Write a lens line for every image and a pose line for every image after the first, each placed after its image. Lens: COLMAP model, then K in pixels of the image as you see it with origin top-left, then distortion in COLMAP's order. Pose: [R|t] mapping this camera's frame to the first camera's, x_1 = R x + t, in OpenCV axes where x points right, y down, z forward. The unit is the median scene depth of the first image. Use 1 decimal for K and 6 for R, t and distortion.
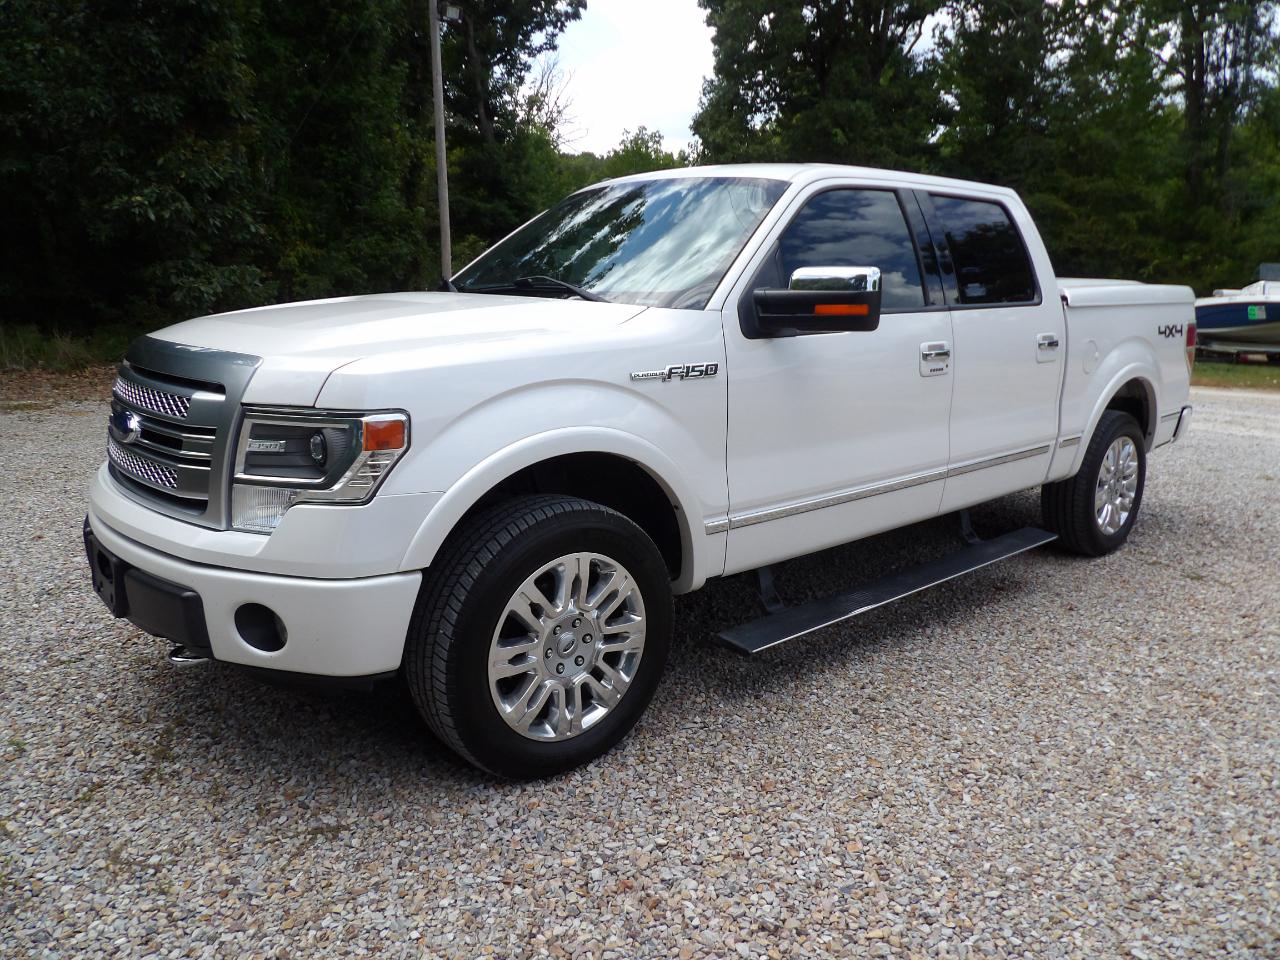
lens RADIAL K [[918.2, 0, 640.0], [0, 918.2, 480.0], [0, 0, 1]] dist [-0.009857, 0.016003]
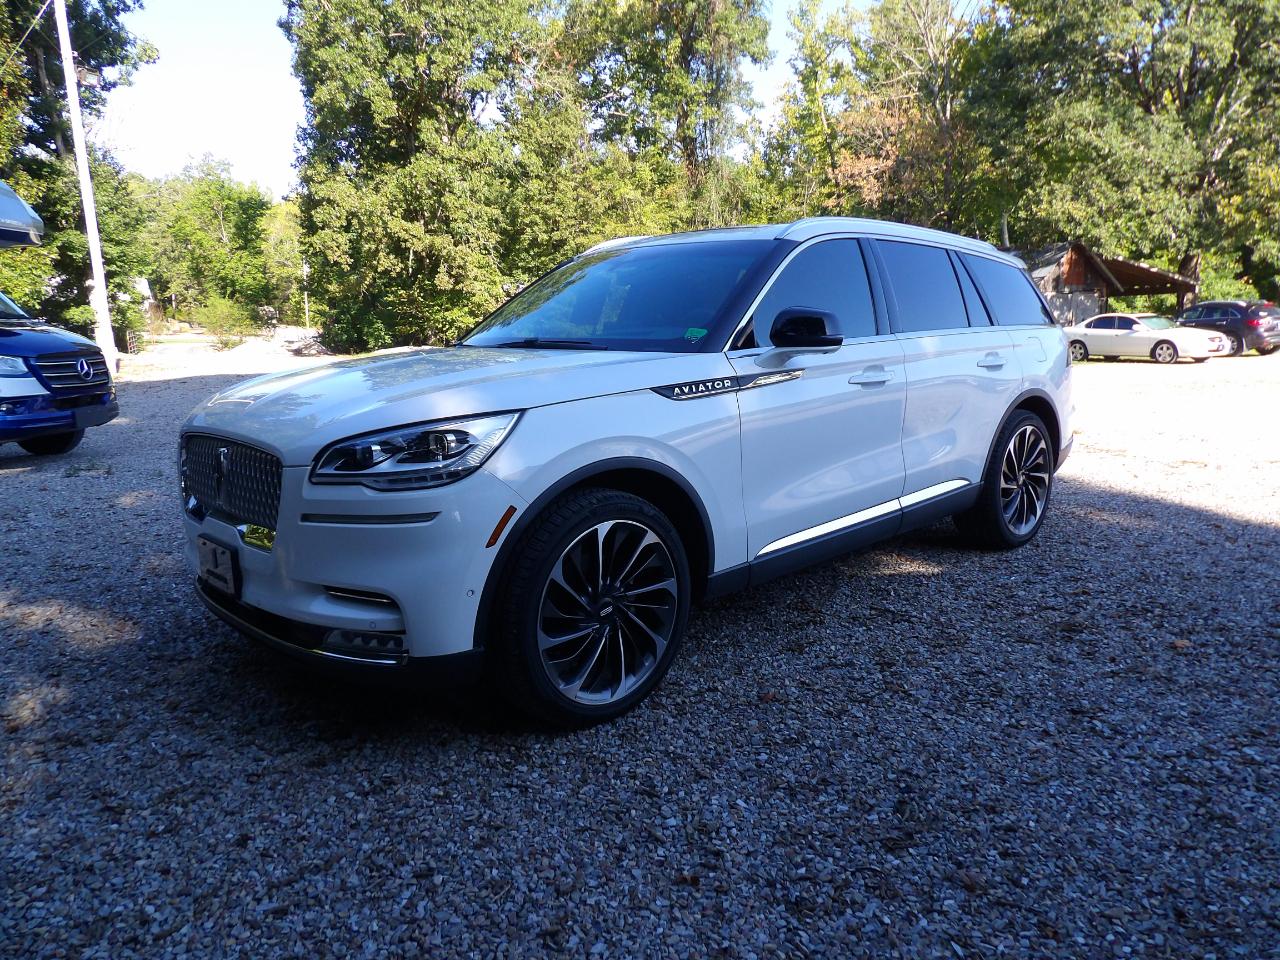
lens RADIAL K [[918.2, 0, 640.0], [0, 918.2, 480.0], [0, 0, 1]] dist [-0.009857, 0.016003]
pose [[0.904162, -0.096483, 0.416151, -0.087893], [0.107735, 0.994173, -0.003578, 0.045329], [-0.413381, 0.048069, 0.909288, -0.224683]]
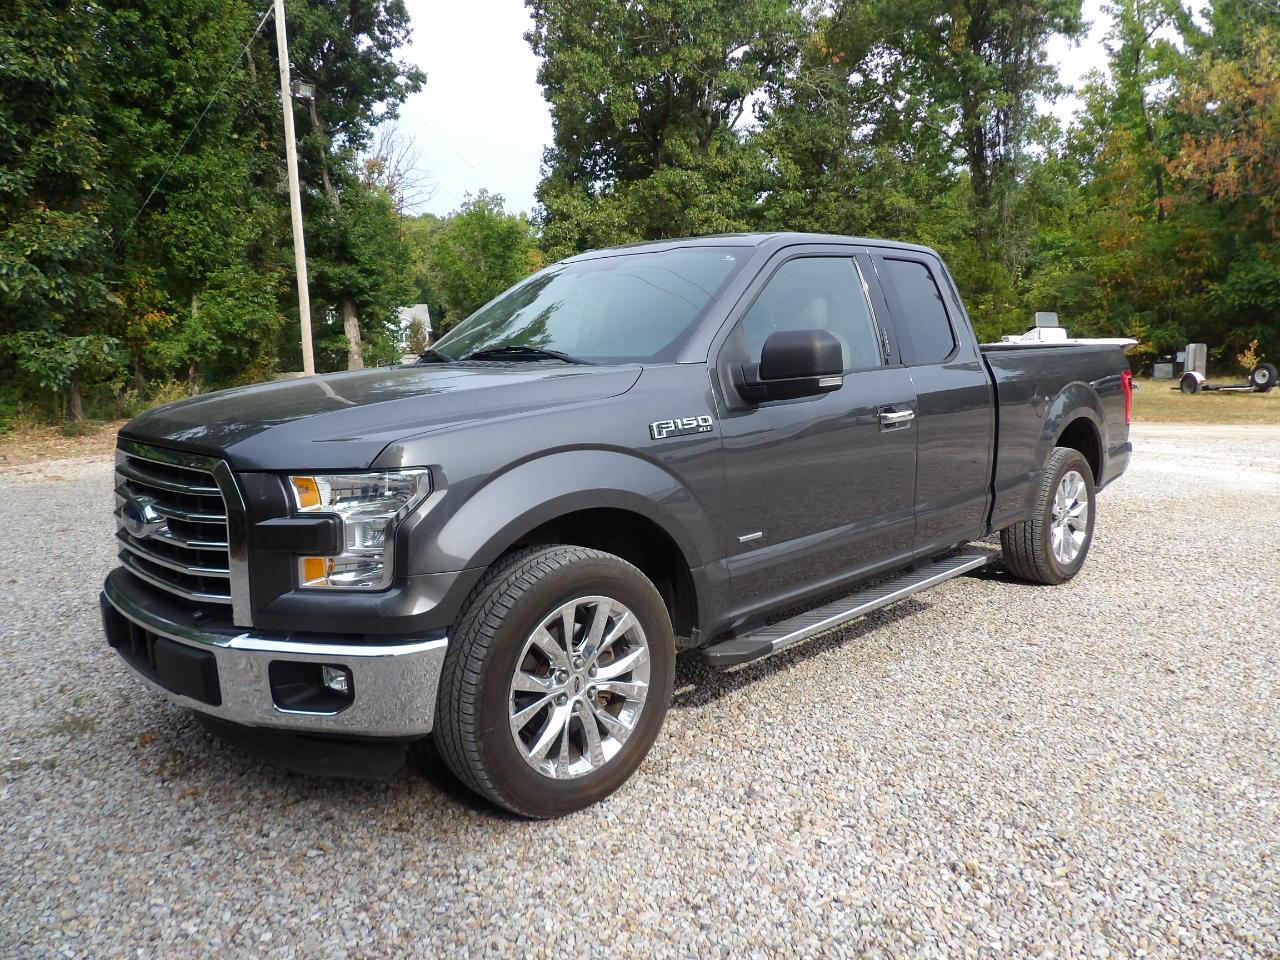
lens RADIAL K [[918.2, 0, 640.0], [0, 918.2, 480.0], [0, 0, 1]] dist [-0.009857, 0.016003]
pose [[0.986091, -0.048854, 0.158862, -0.013428], [0.058174, 0.996815, -0.054552, 0.008823], [-0.155691, 0.063035, 0.985793, -0.048188]]
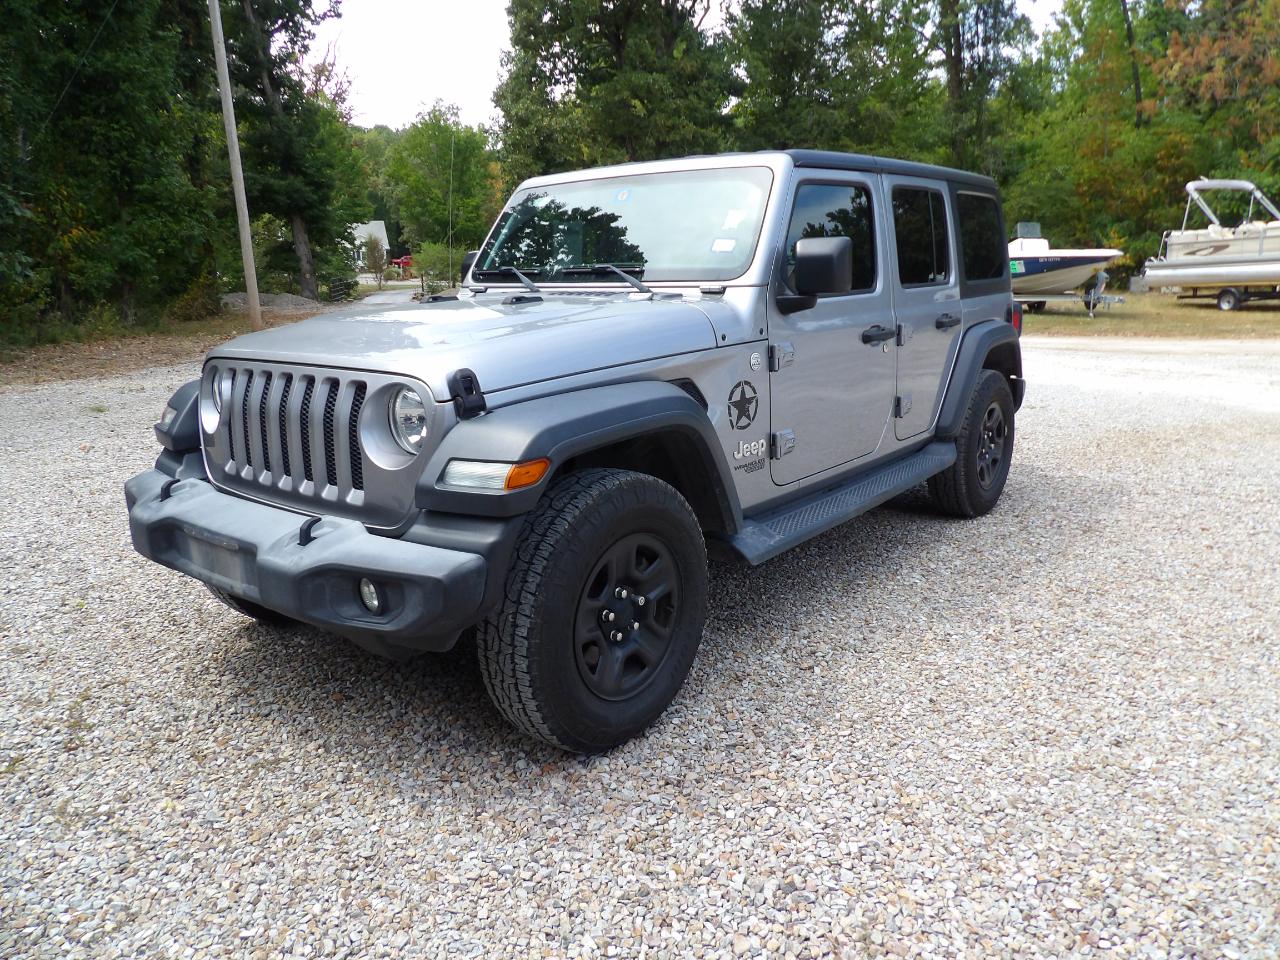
lens RADIAL K [[918.2, 0, 640.0], [0, 918.2, 480.0], [0, 0, 1]] dist [-0.009857, 0.016003]
pose [[0.979017, -0.077453, 0.188483, -0.009044], [0.072255, 0.996796, 0.034307, 0.004200], [-0.190537, -0.019968, 0.981477, -0.015560]]
